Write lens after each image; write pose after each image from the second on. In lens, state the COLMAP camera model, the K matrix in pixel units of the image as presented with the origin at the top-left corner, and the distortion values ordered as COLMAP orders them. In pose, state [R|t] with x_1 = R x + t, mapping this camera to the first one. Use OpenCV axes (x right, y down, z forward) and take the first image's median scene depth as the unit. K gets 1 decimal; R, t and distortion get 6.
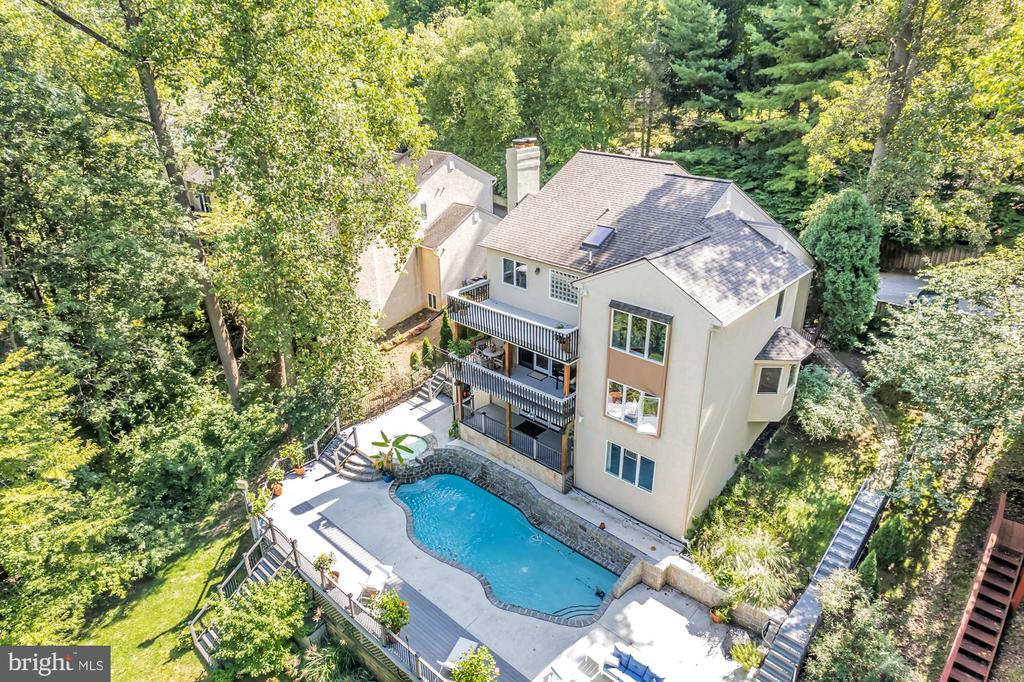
lens RADIAL K [[654.5, 0, 514.2], [0, 654.5, 343.7], [0, 0, 1]] dist [-0.038415, 0.001926]
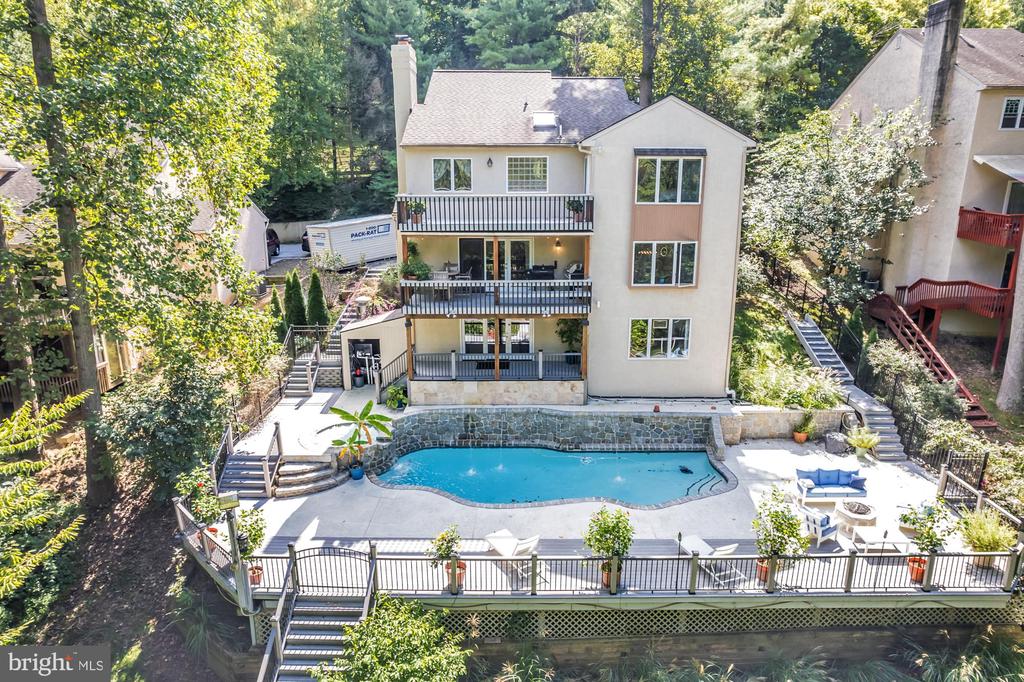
lens RADIAL K [[654.5, 0, 512.4], [0, 654.5, 337.8], [0, 0, 1]] dist [-0.038415, 0.001926]
pose [[0.739568, -0.162289, 0.653223, -0.585416], [0.279857, 0.956774, -0.079145, 0.200568], [-0.612142, 0.241343, 0.753018, 0.417787]]
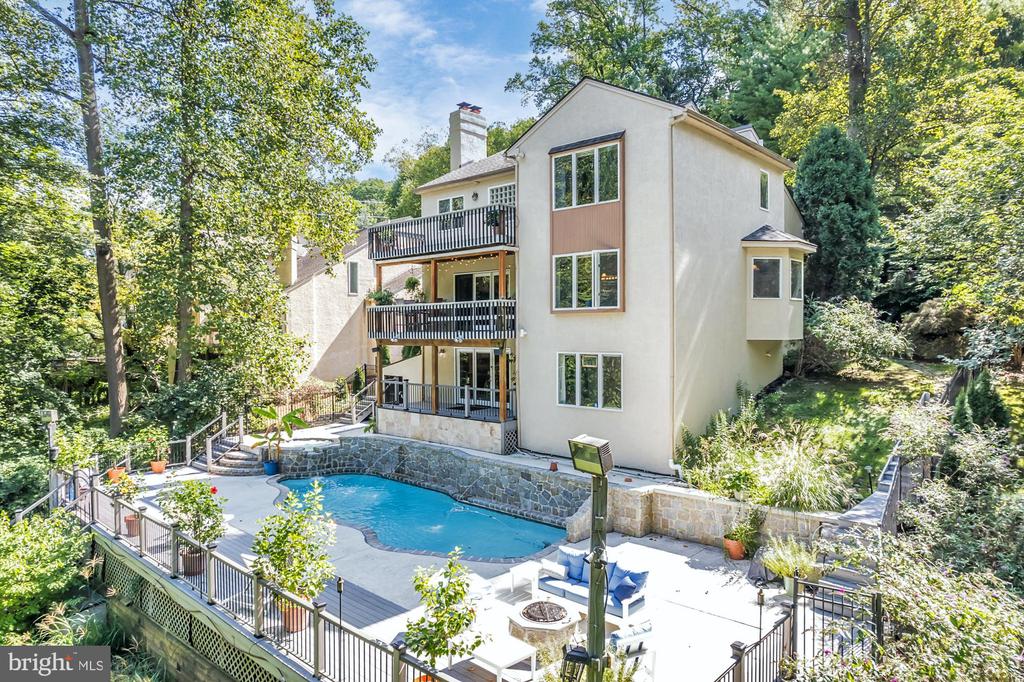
lens RADIAL K [[654.5, 0, 509.2], [0, 654.5, 340.9], [0, 0, 1]] dist [-0.038415, 0.001926]
pose [[0.999959, 0.004694, -0.007778, 0.093581], [-0.007461, 0.912767, -0.408413, 0.437571], [0.005183, 0.408454, 0.912764, 0.323289]]
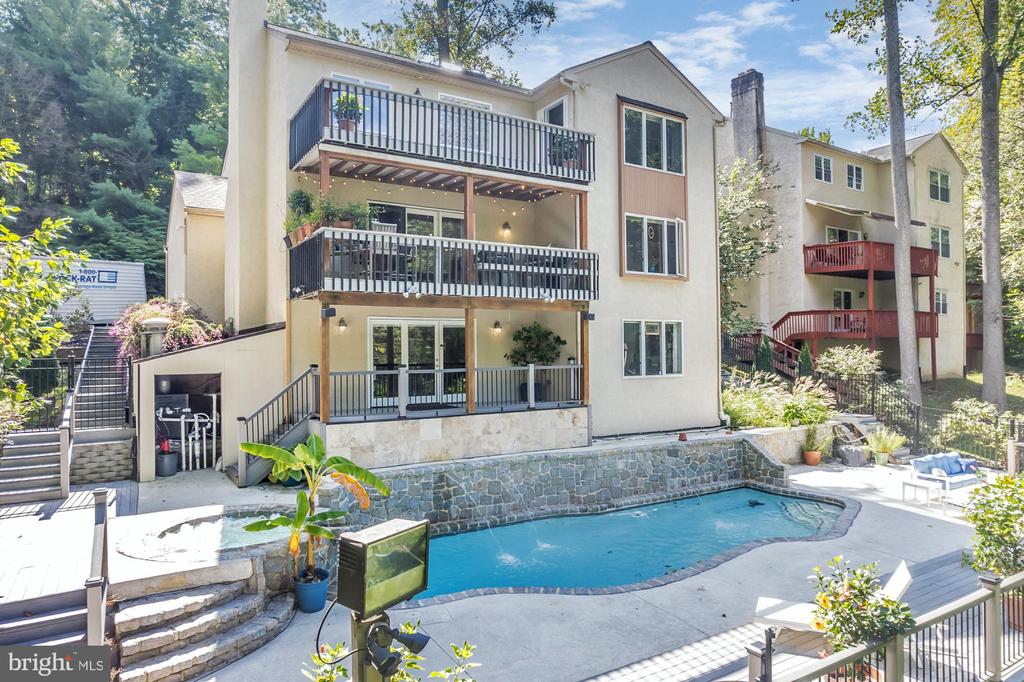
lens RADIAL K [[654.5, 0, 519.5], [0, 654.5, 339.4], [0, 0, 1]] dist [-0.038415, 0.001926]
pose [[0.263253, 0.022262, 0.964470, -0.529884], [0.411823, 0.901474, -0.133215, 0.211625], [-0.872410, 0.432261, 0.228148, 0.950736]]
